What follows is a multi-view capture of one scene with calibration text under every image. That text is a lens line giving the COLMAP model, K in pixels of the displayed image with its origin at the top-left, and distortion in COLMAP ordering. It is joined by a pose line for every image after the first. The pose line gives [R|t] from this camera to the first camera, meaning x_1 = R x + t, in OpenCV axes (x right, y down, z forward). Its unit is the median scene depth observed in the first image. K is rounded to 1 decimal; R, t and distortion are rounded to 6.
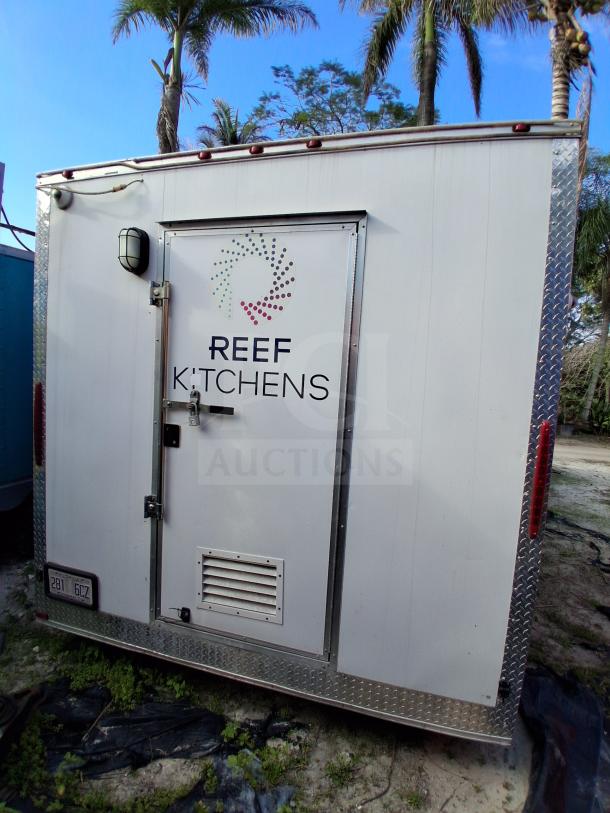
lens RADIAL K [[407.8, 0, 305.0], [0, 407.8, 406.5], [0, 0, 1]] dist [0.003684, -0.047502]
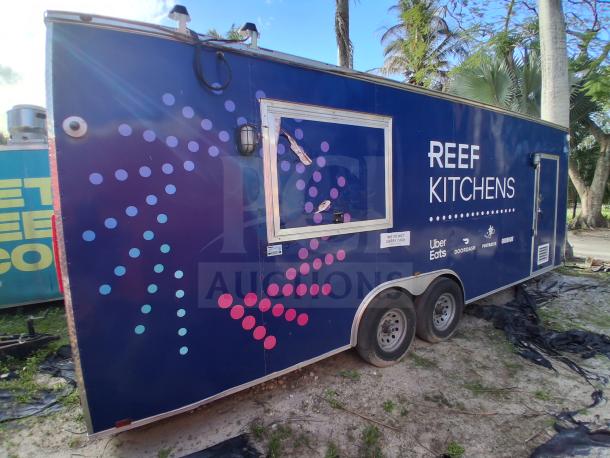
lens RADIAL K [[306.0, 0, 306.3], [0, 306.0, 231.9], [0, 0, 1]] dist [0.003684, -0.047502]
pose [[0.741820, -0.000963, -0.670598, 1.568428], [0.018507, 0.999647, 0.019037, 0.075341], [0.670344, -0.026533, 0.741576, 0.648993]]
